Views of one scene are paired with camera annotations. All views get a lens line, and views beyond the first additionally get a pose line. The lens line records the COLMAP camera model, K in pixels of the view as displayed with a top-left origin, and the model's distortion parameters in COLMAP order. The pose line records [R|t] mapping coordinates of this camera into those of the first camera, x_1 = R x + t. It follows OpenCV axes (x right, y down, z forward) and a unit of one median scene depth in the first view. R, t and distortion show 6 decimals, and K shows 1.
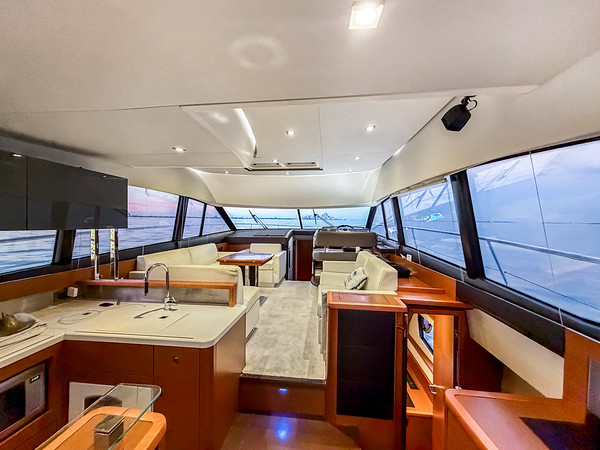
lens RADIAL K [[248.2, 0, 302.0], [0, 248.2, 222.9], [0, 0, 1]] dist [0.004130, 0.000867]
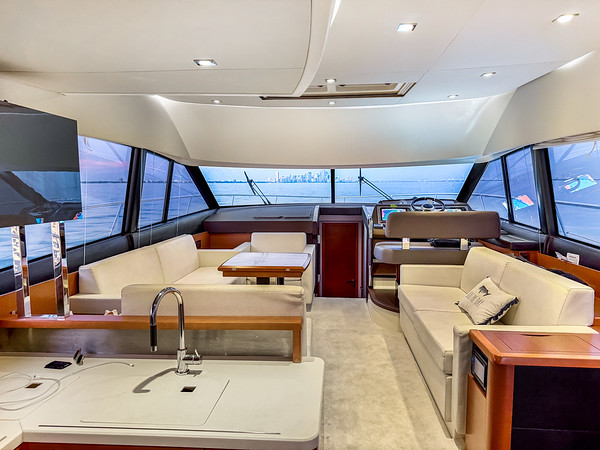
lens RADIAL K [[437.7, 0, 298.7], [0, 437.7, 223.8], [0, 0, 1]] dist [0.037769, -0.023701]
pose [[0.999166, -0.015180, 0.037912, -0.182289], [0.011820, 0.996110, 0.087320, -0.026260], [-0.039090, -0.086799, 0.995459, 0.044177]]
